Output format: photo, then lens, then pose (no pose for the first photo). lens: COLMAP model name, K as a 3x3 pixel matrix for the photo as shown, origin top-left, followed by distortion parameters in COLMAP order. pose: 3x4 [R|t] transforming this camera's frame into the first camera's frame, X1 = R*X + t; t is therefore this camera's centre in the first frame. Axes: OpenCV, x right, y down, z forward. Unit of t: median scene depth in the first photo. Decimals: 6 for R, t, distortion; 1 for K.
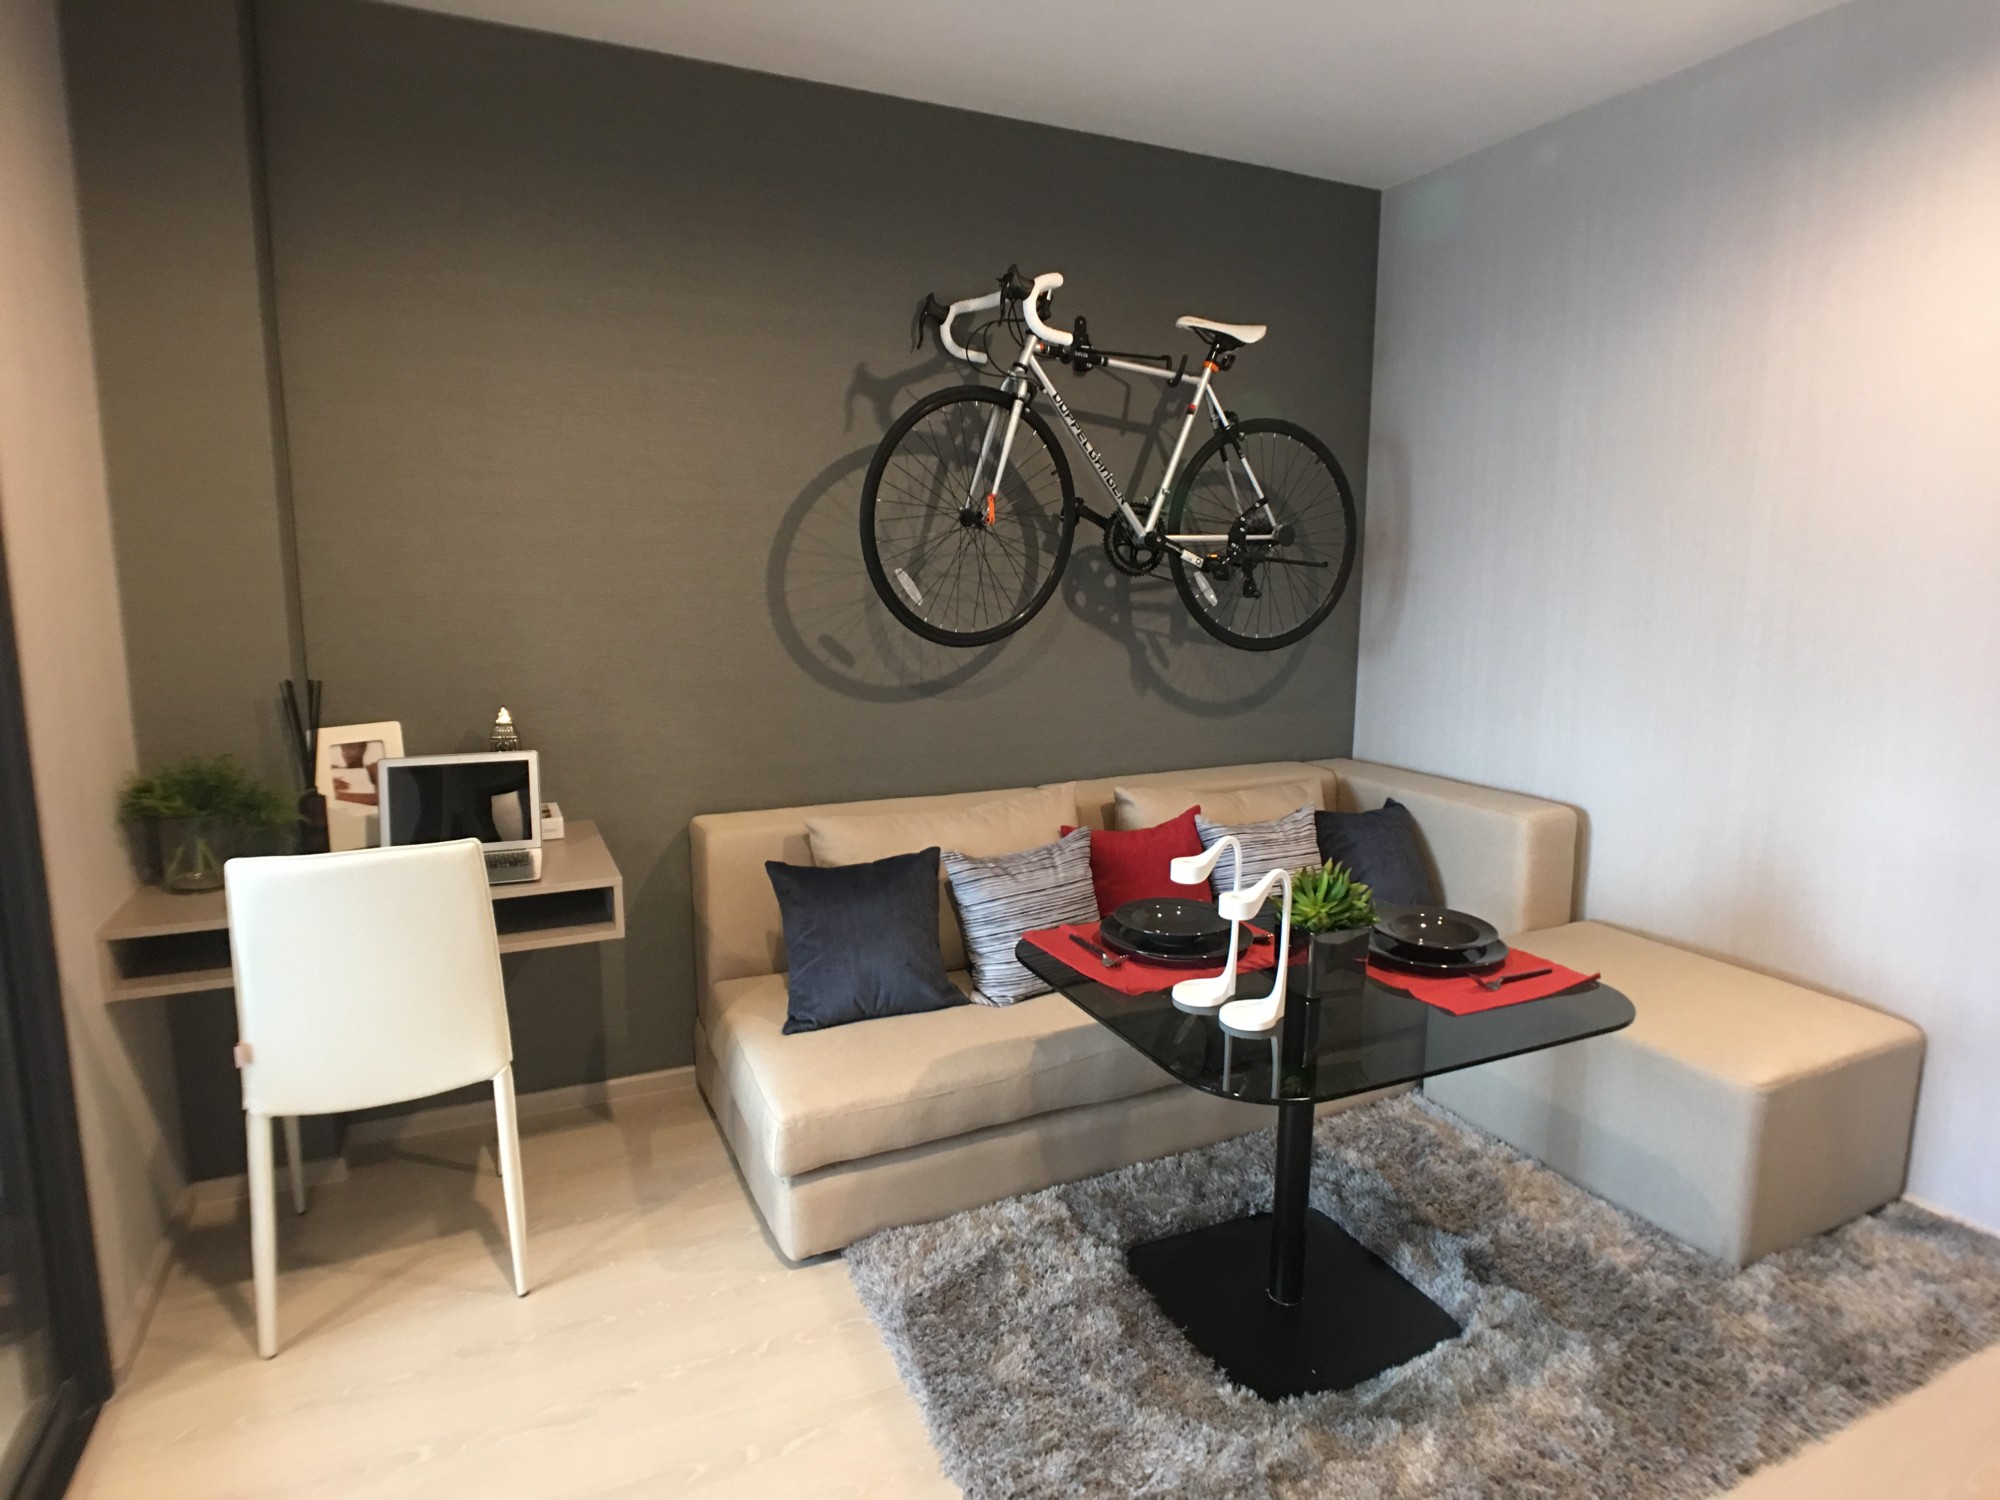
lens RADIAL K [[1136.2, 0, 1000.0], [0, 1136.2, 750.0], [0, 0, 1]] dist [-0.003852, 0.047479]
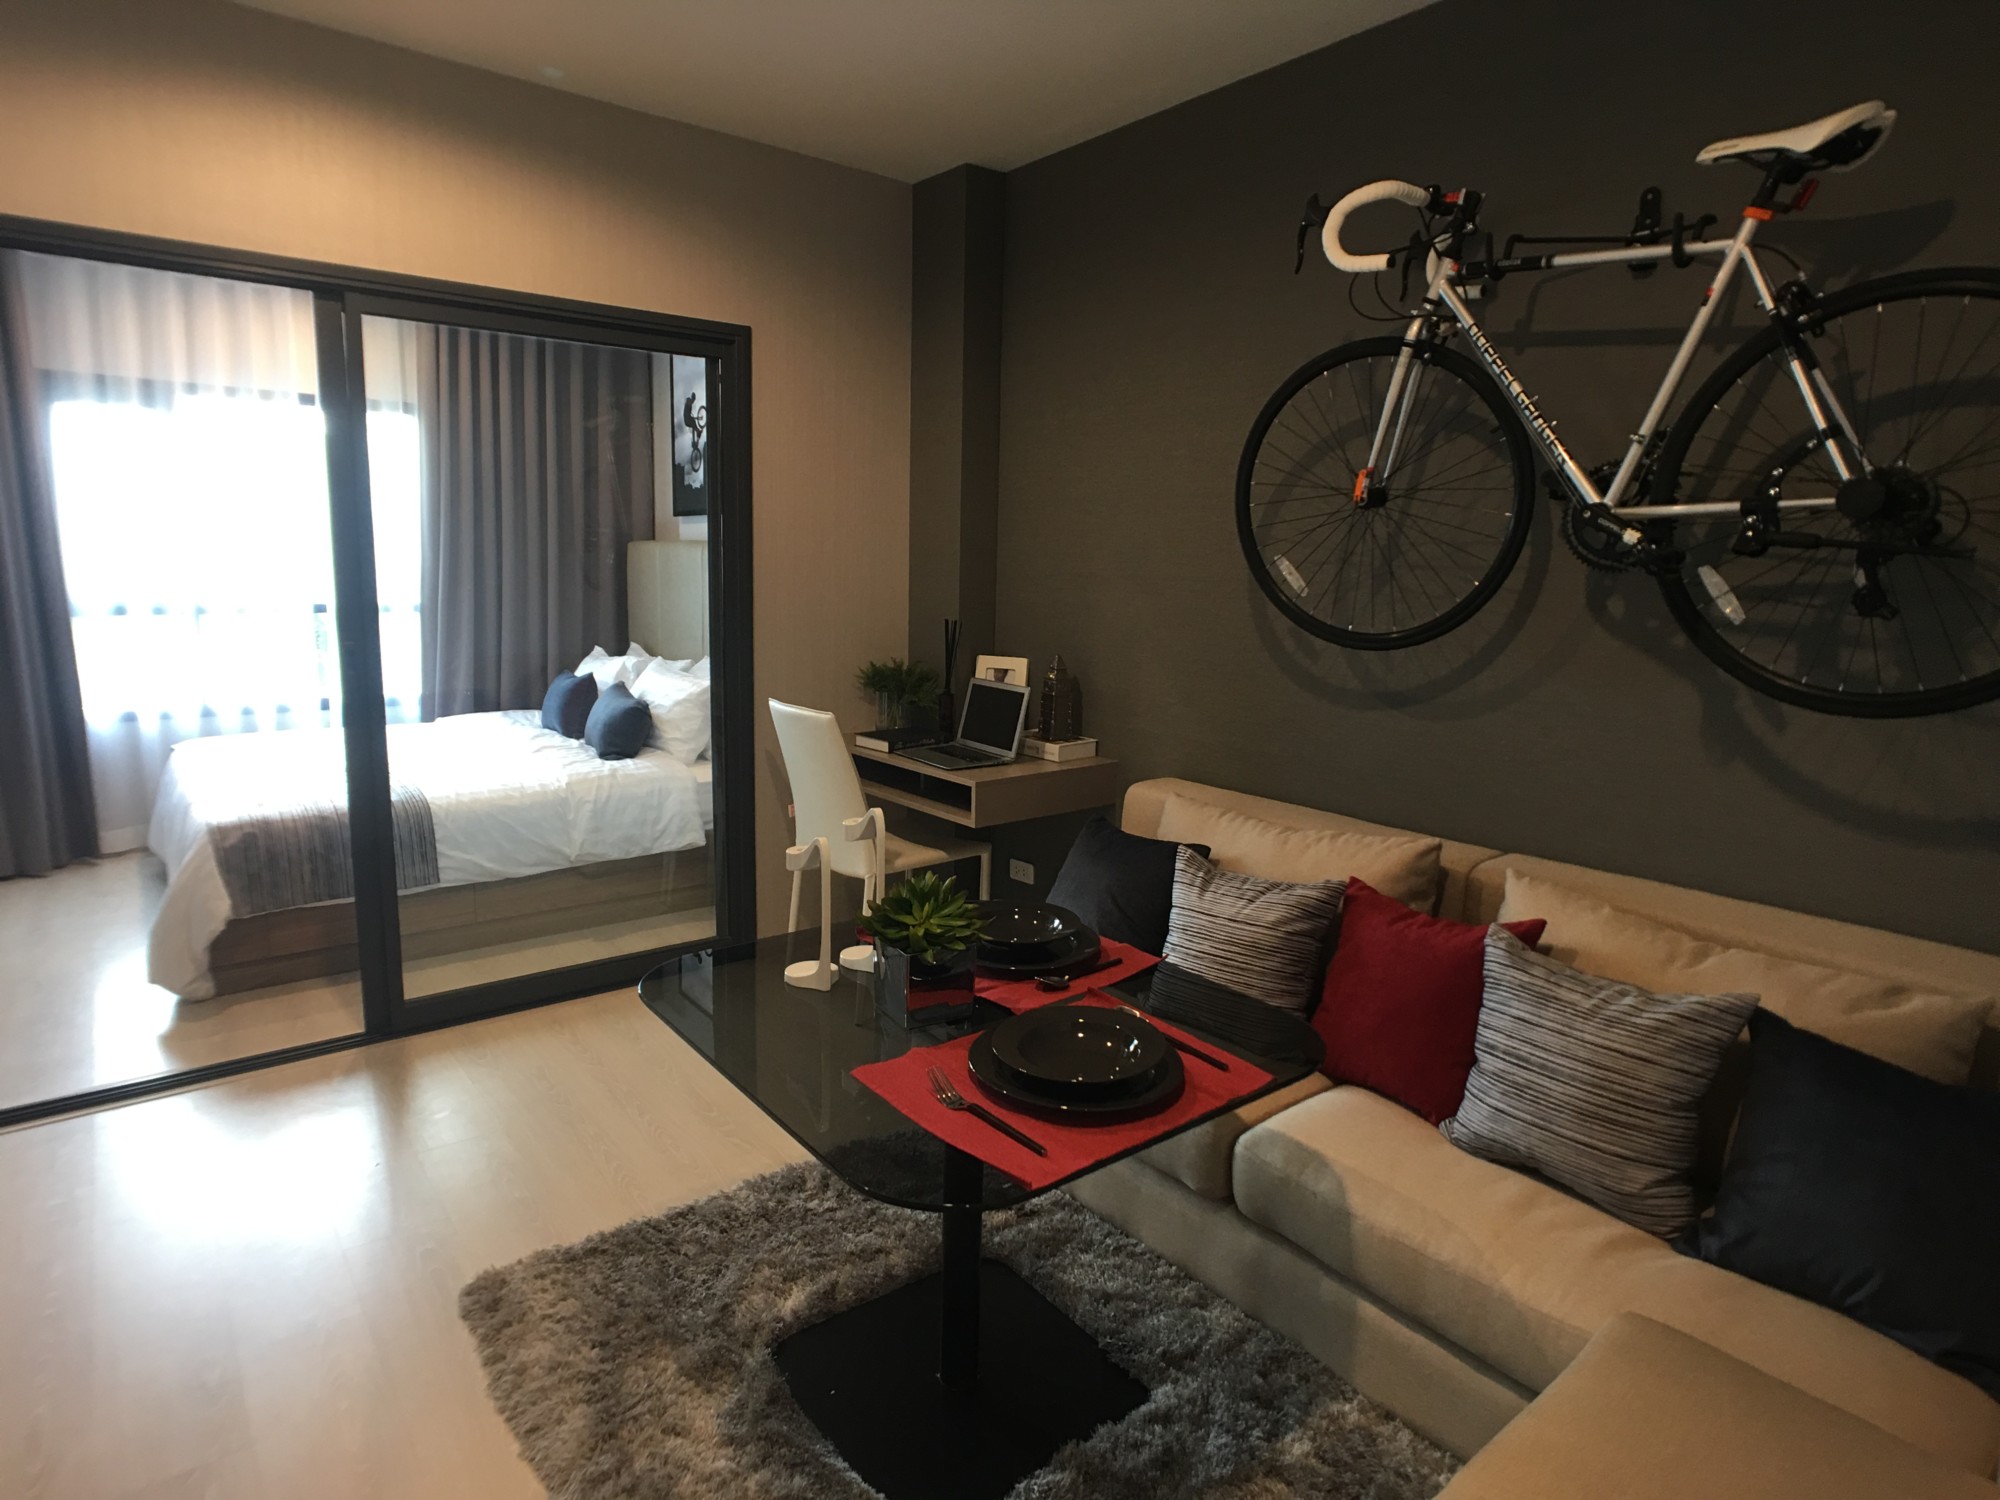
lens RADIAL K [[1136.2, 0, 1000.0], [0, 1136.2, 750.0], [0, 0, 1]] dist [-0.003852, 0.047479]
pose [[0.226354, 0.163017, -0.960307, 0.710953], [-0.189283, 0.974463, 0.120805, -0.065605], [0.955477, 0.154425, 0.251430, 0.518843]]
